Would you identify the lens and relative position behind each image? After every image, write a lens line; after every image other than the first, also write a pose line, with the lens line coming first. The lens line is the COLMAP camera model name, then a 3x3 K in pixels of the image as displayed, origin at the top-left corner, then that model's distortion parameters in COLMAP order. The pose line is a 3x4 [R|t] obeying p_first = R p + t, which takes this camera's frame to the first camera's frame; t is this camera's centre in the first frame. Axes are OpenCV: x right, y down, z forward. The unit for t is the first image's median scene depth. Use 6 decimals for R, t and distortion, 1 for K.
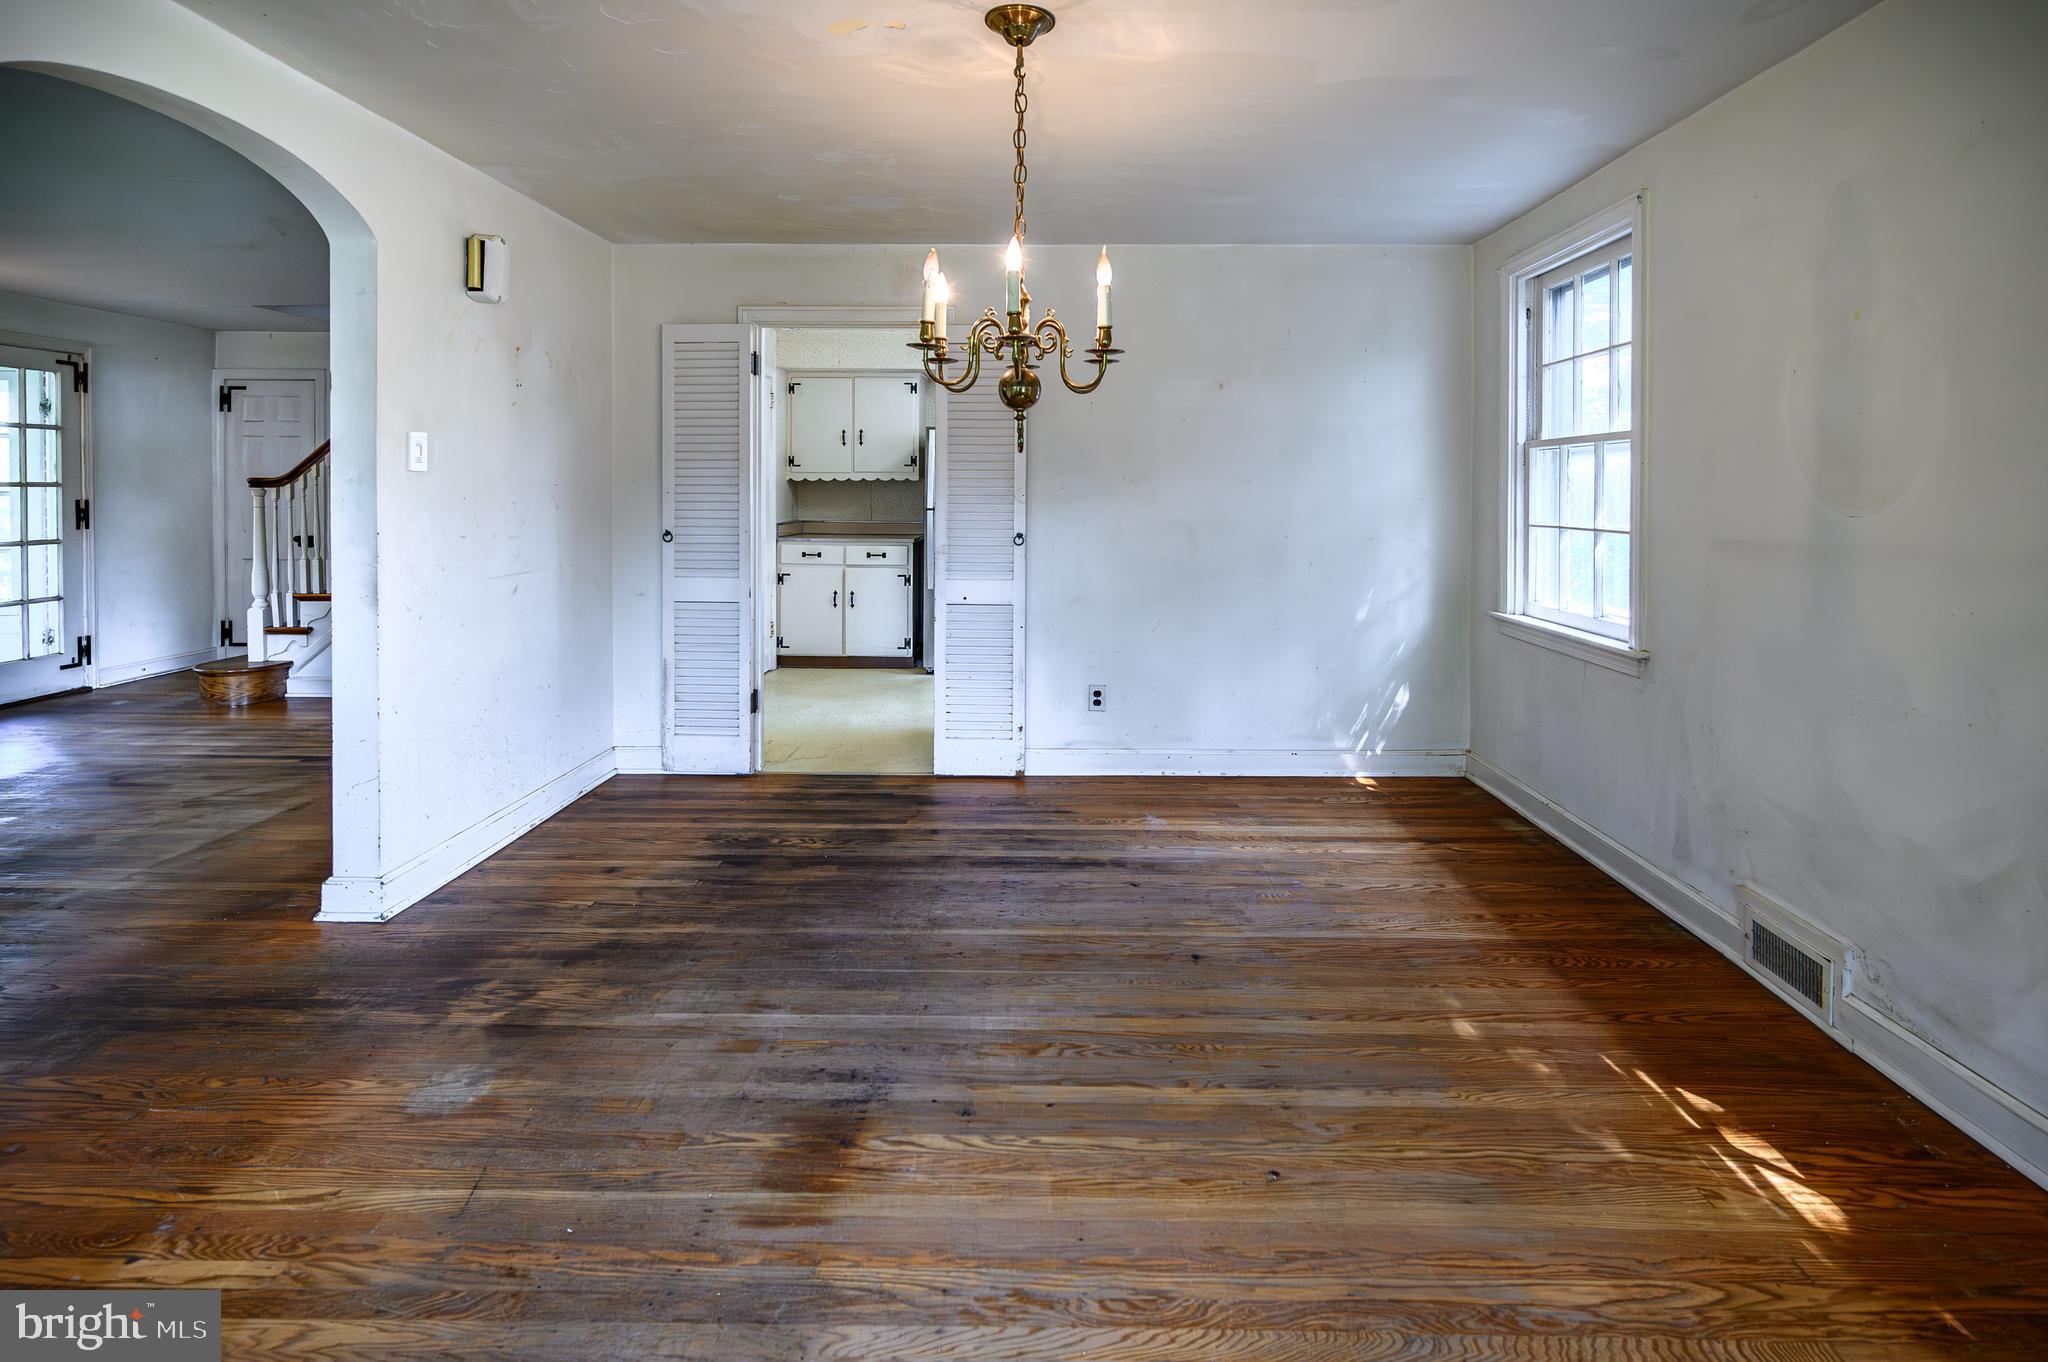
lens RADIAL K [[892.5, 0, 1011.9], [0, 892.5, 503.7], [0, 0, 1]] dist [-0.000431, -0.000268]
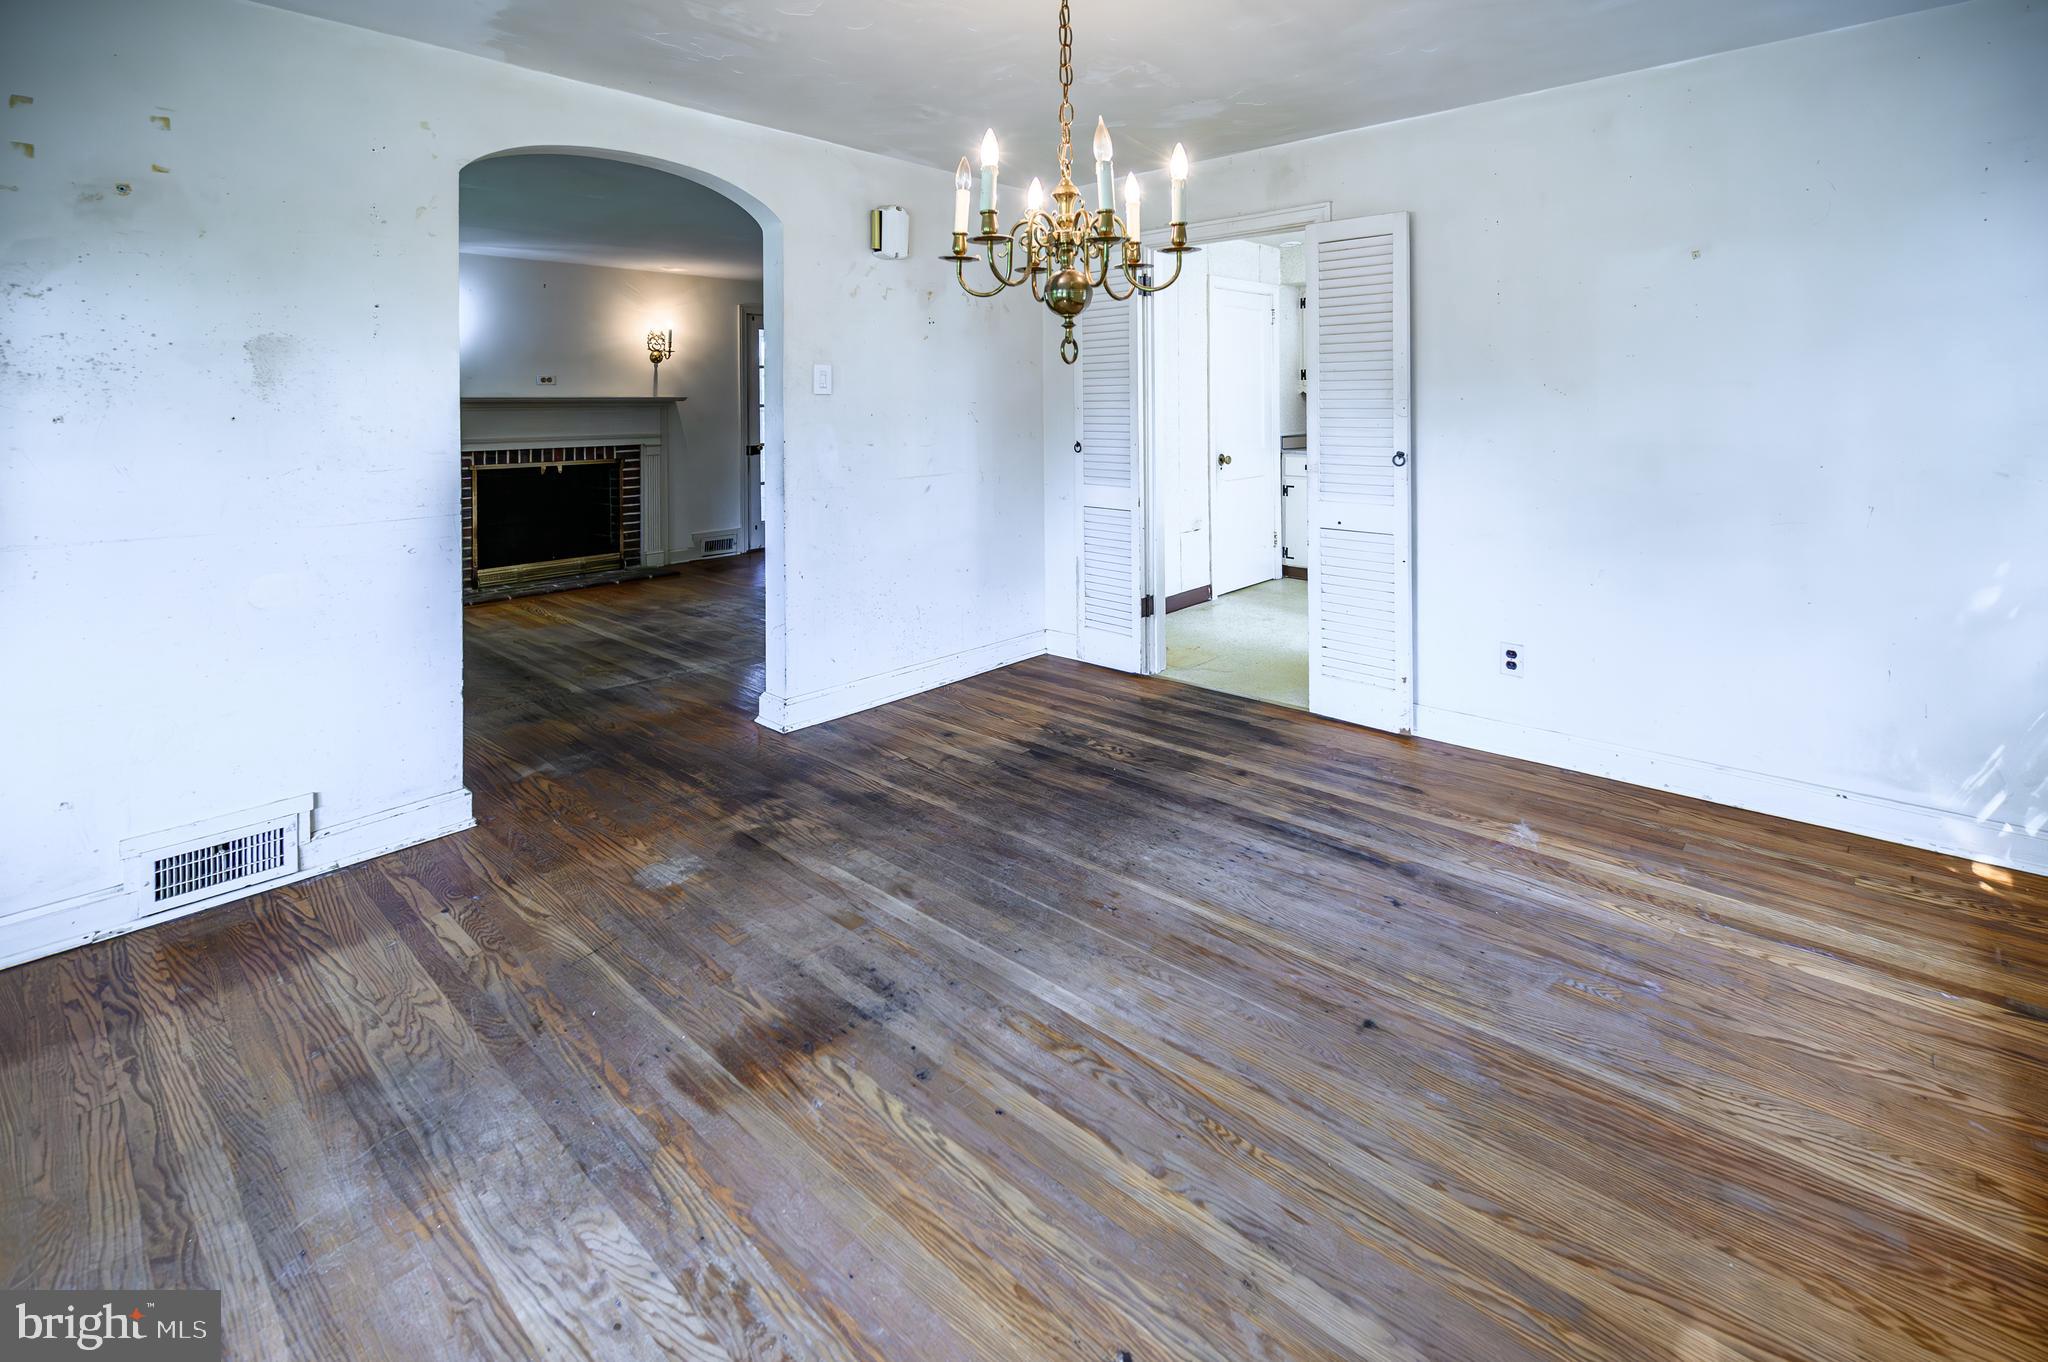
lens RADIAL K [[840.7, 0, 1027.7], [0, 840.7, 402.3], [0, 0, 1]] dist [0.001058, -0.000233]
pose [[0.795147, -0.012238, -0.606294, 0.410338], [0.002330, 0.999851, -0.017126, -0.003396], [0.606413, 0.012205, 0.795057, 0.255664]]
